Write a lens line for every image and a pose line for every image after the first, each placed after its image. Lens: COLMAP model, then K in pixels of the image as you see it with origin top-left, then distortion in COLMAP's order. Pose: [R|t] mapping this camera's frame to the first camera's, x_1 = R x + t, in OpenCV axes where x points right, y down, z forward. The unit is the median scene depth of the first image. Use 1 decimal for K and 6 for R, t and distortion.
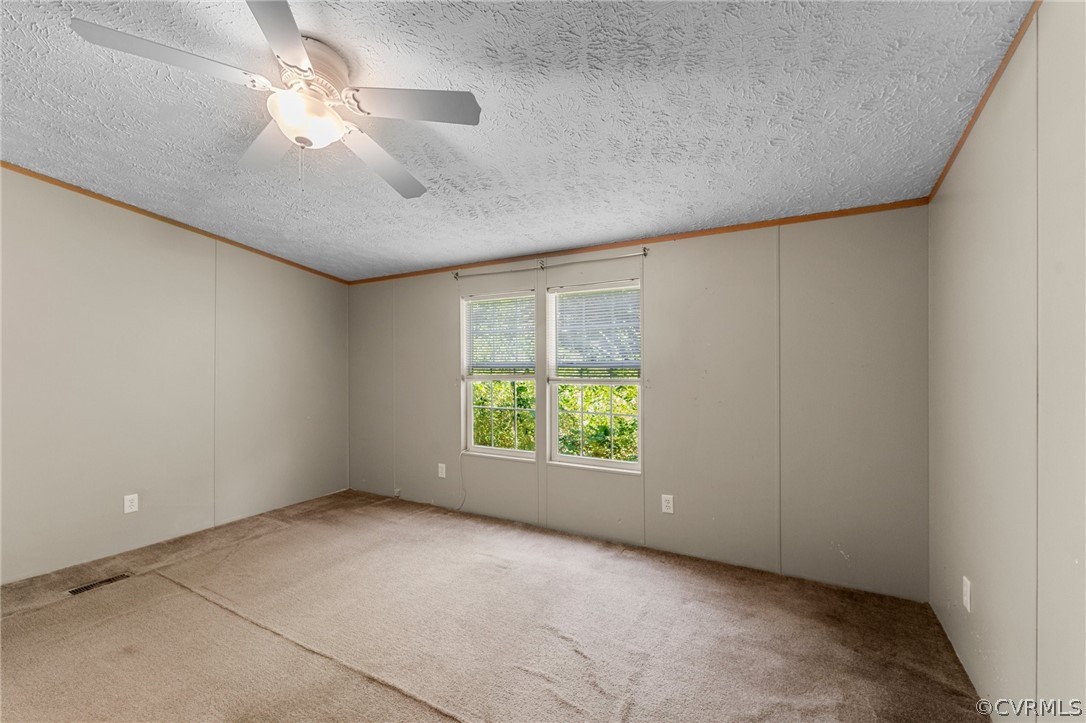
lens RADIAL K [[463.5, 0, 552.8], [0, 463.5, 359.2], [0, 0, 1]] dist [-0.005416, 0.001574]
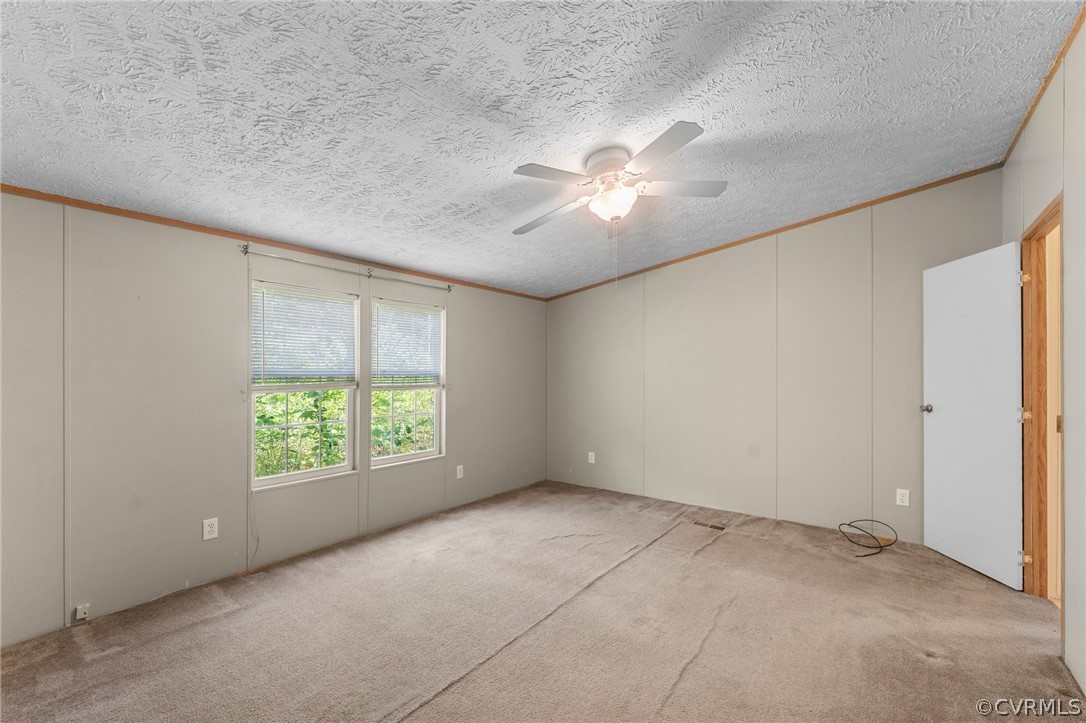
lens RADIAL K [[463.5, 0, 541.8], [0, 463.5, 367.1], [0, 0, 1]] dist [-0.005416, 0.001574]
pose [[0.126544, 0.009814, 0.991913, -1.015064], [-0.026272, 0.999633, -0.006538, -0.004237], [-0.991613, -0.025233, 0.126755, 0.524319]]
